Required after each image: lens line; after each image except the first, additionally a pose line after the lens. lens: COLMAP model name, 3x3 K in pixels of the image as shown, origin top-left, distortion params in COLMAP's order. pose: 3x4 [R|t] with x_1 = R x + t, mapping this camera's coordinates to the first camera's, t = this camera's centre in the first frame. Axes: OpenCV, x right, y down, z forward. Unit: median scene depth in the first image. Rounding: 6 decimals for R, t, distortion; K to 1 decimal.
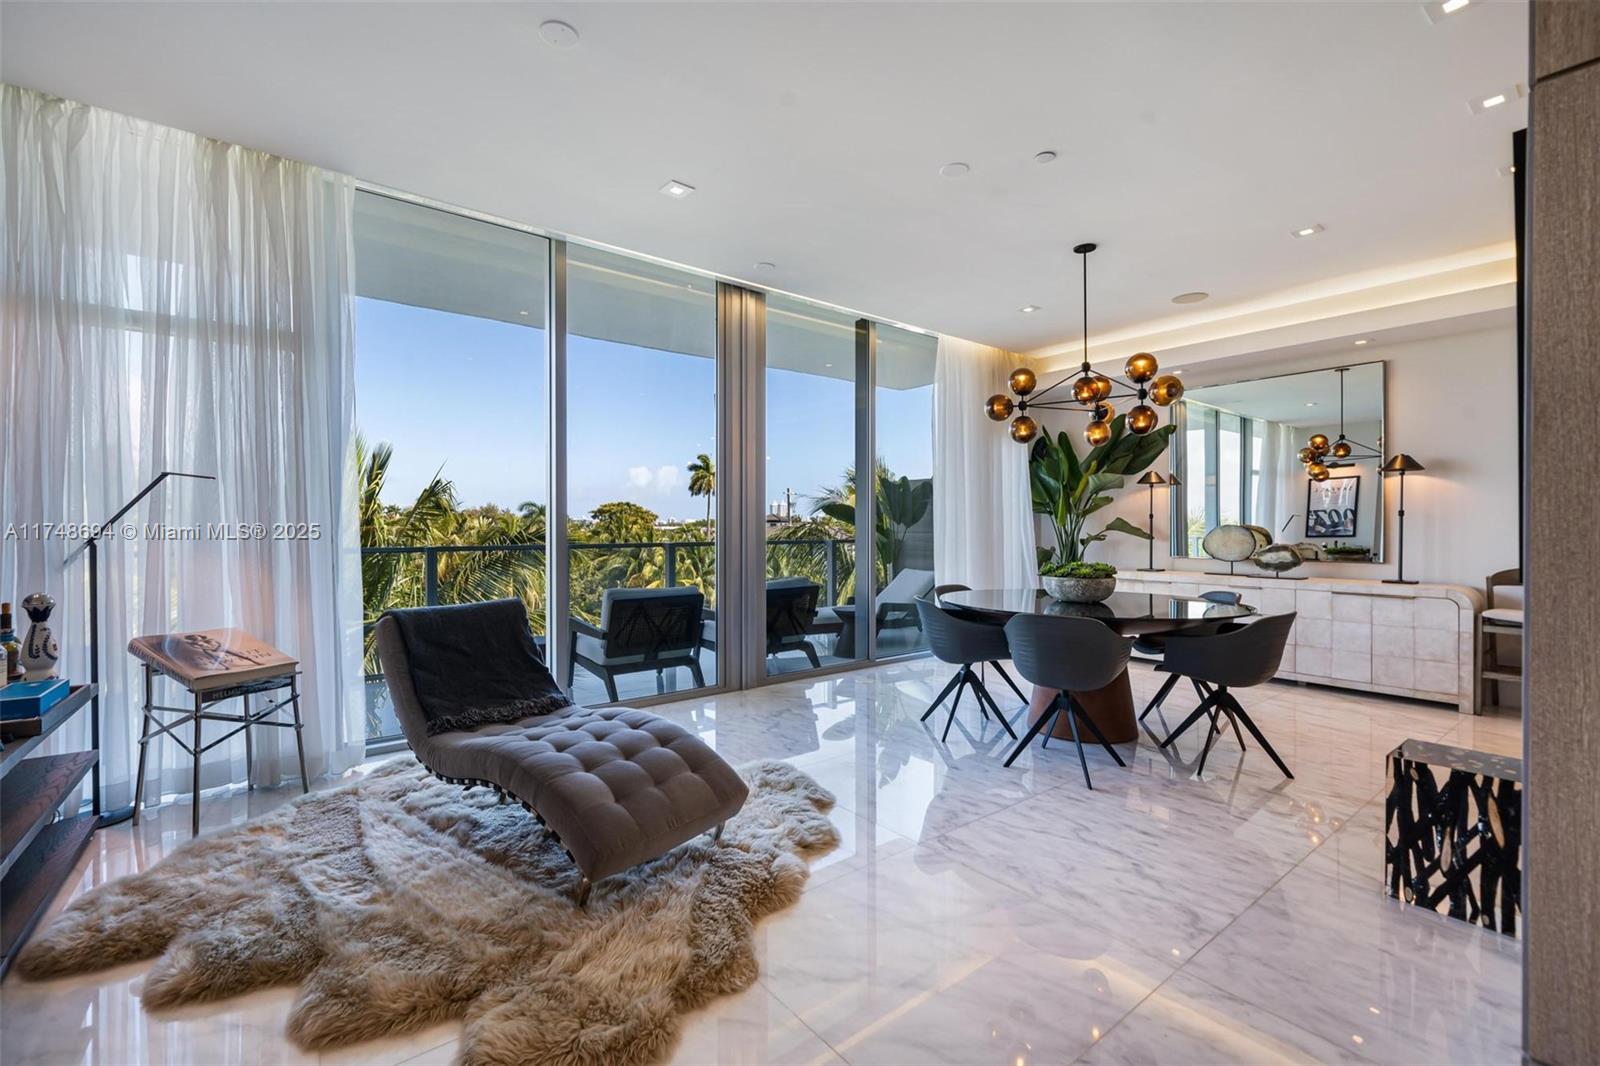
lens RADIAL K [[705.5, 0, 756.7], [0, 705.5, 523.4], [0, 0, 1]] dist [-0.000145, -0.000174]
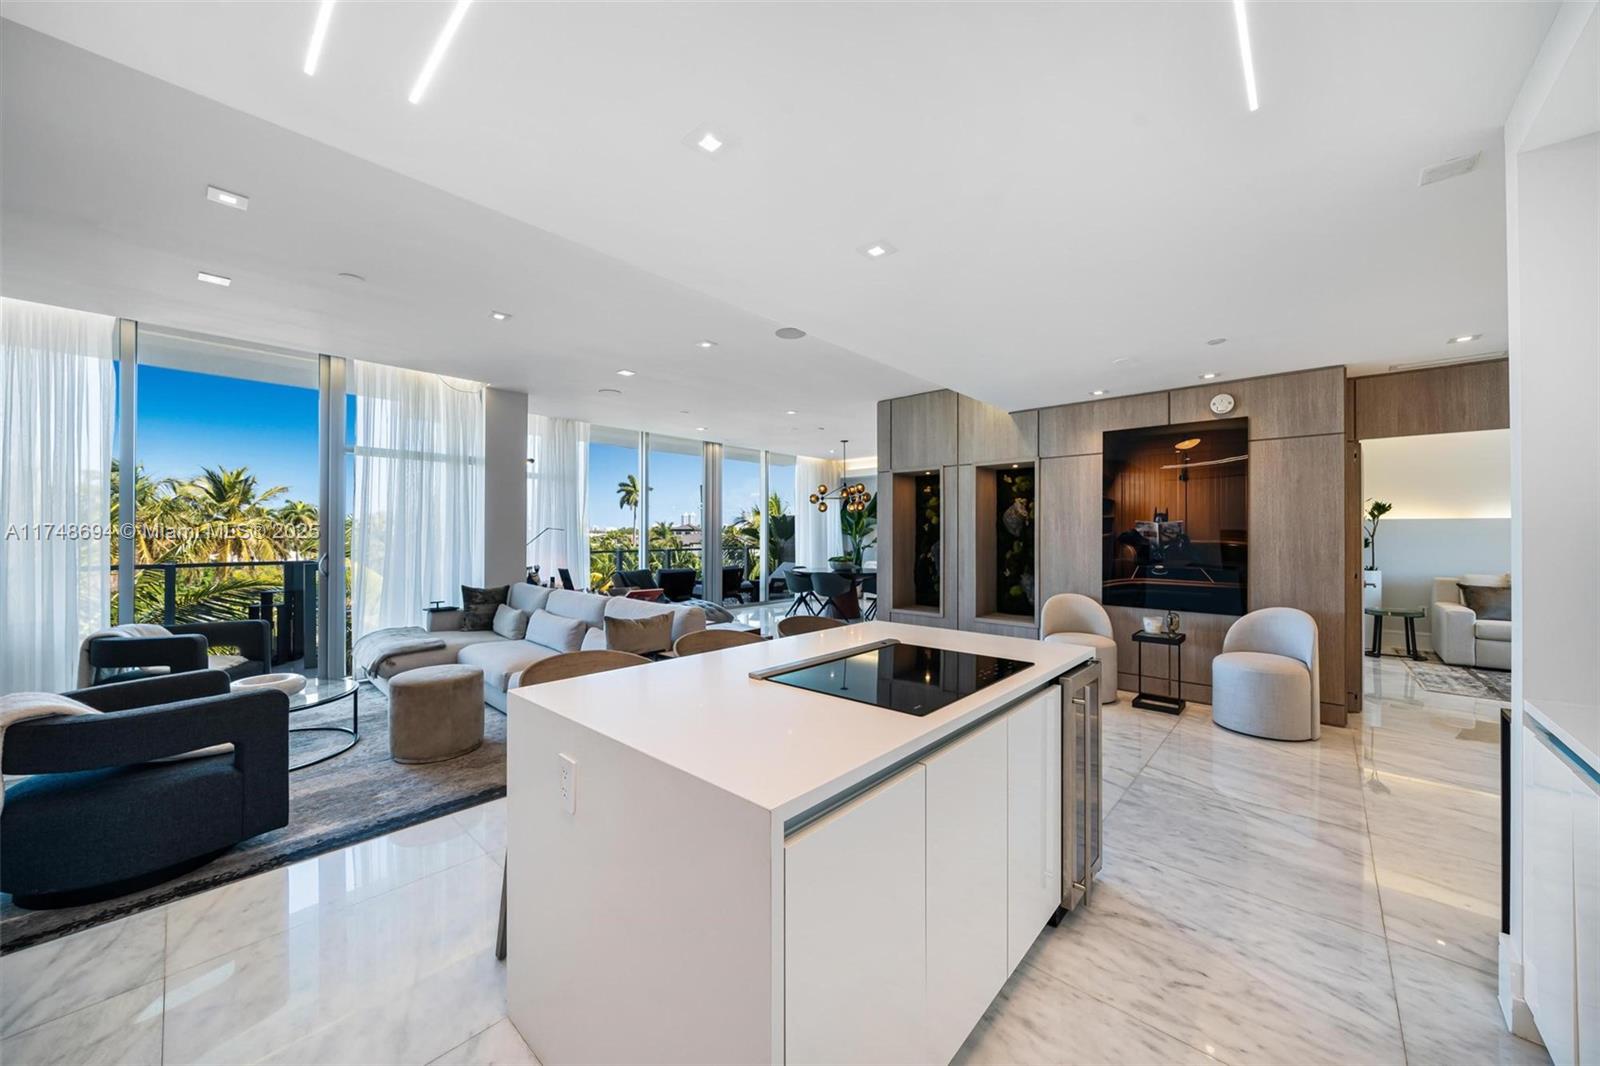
lens RADIAL K [[584.8, 0, 799.8], [0, 584.8, 532.1], [0, 0, 1]] dist [-0.003857, -0.000236]
pose [[0.976493, 0.003158, 0.215526, -0.114310], [-0.003483, 0.999993, 0.001126, -0.024425], [-0.215521, -0.001850, 0.976498, -0.705290]]
